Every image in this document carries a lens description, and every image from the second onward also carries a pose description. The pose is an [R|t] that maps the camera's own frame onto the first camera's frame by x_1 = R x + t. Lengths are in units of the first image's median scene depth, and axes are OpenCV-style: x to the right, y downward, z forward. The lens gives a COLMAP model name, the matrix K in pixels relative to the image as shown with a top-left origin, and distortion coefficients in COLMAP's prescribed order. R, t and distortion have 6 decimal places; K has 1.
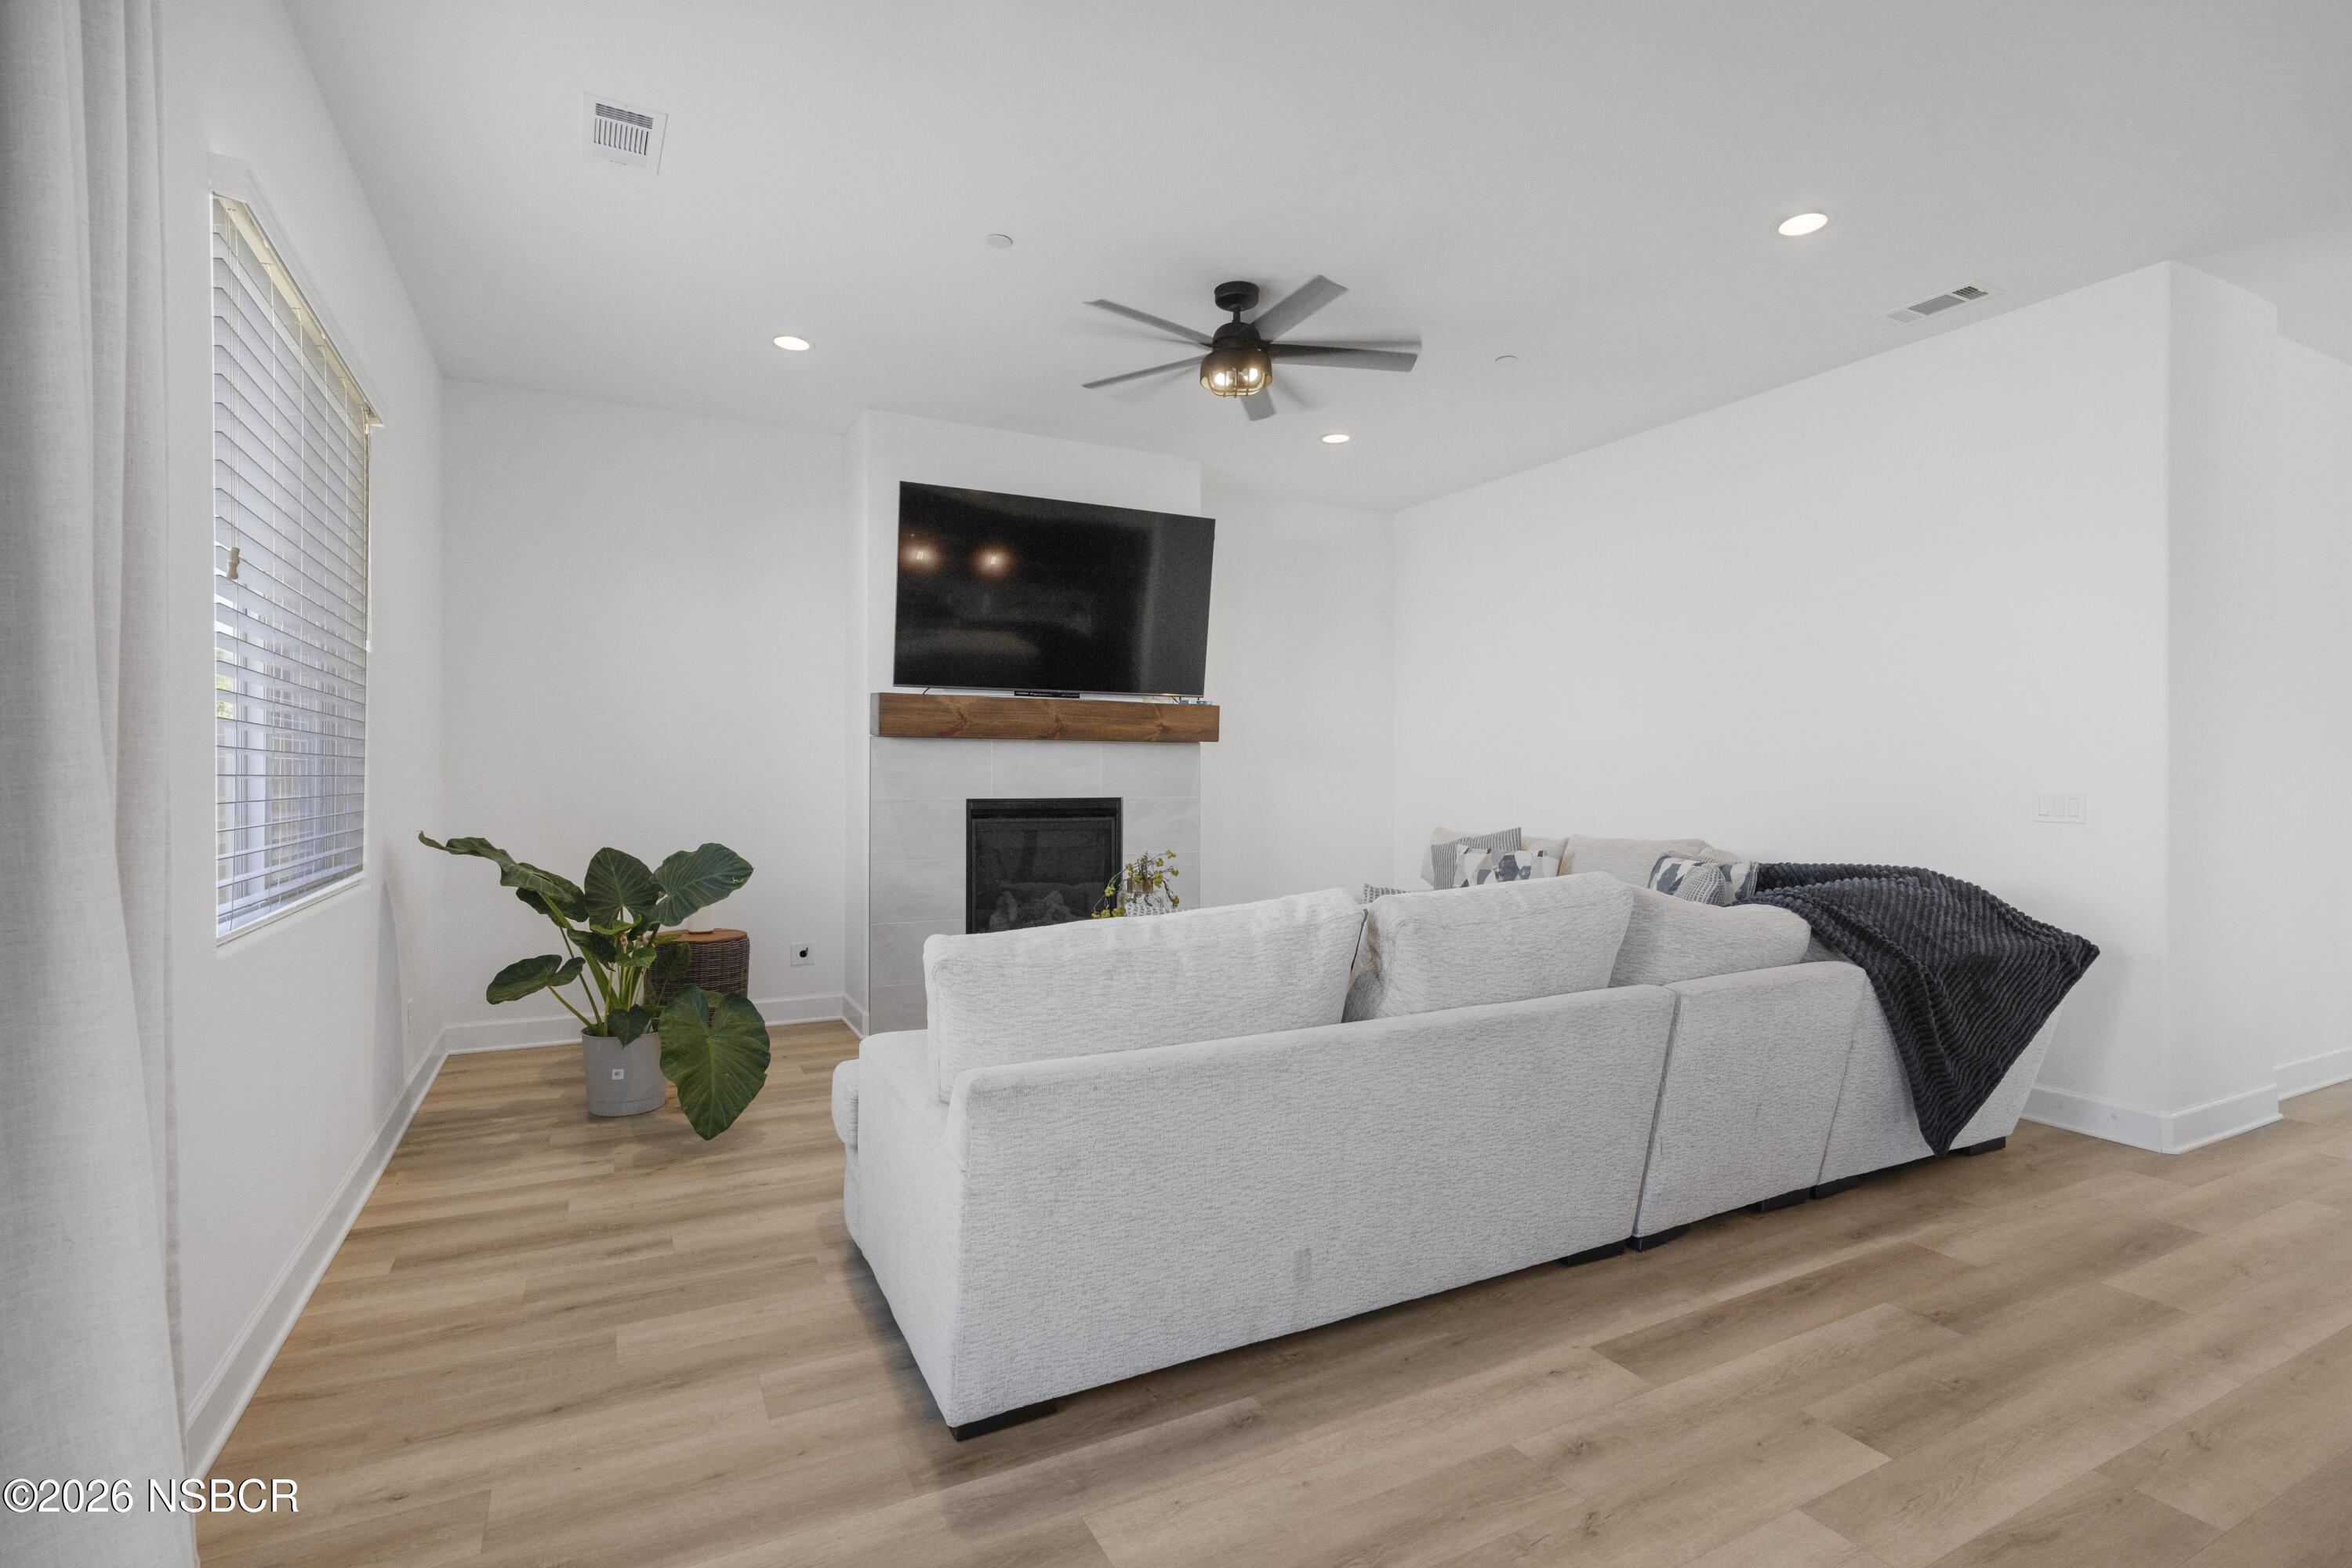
lens RADIAL K [[1083.4, 0, 1173.6], [0, 1083.4, 774.7], [0, 0, 1]] dist [-0.001289, -0.000281]
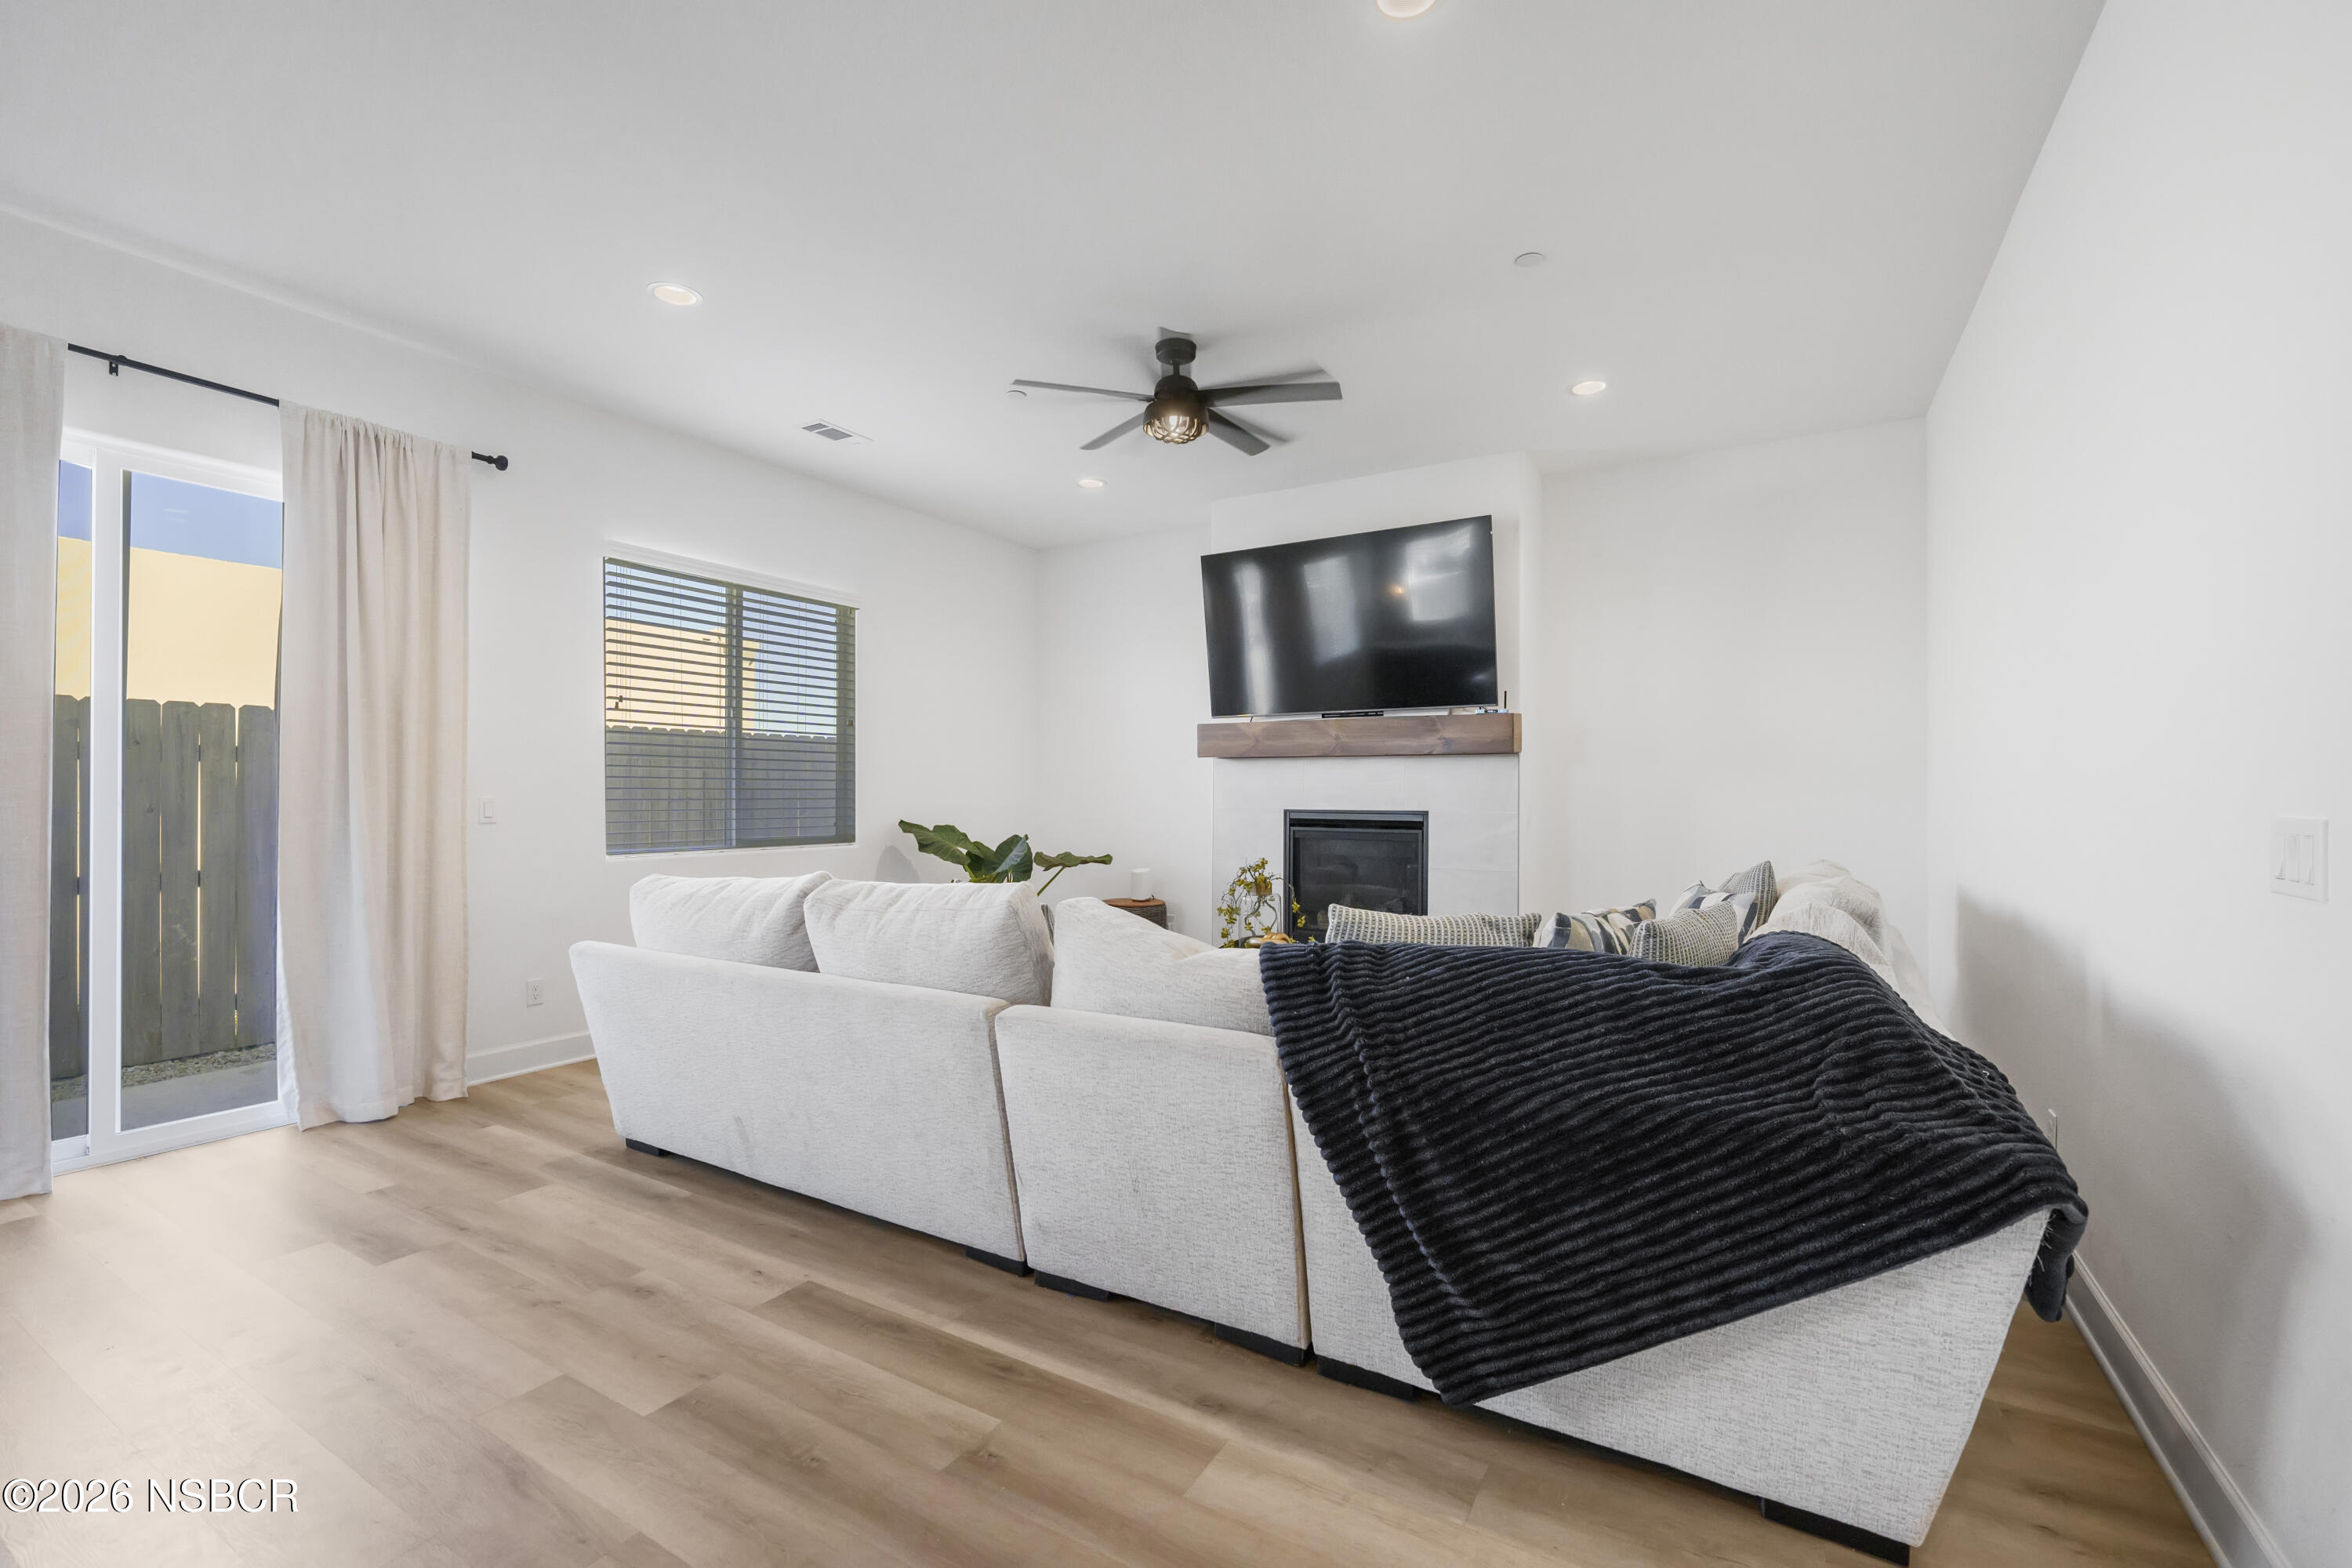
lens RADIAL K [[987.4, 0, 1173.5], [0, 987.4, 790.3], [0, 0, 1]] dist [-0.009139, 0.000103]
pose [[0.536843, 0.000699, -0.843682, 1.207545], [-0.006148, 0.999976, -0.003083, 0.010409], [0.843660, 0.006842, 0.536835, 0.629370]]
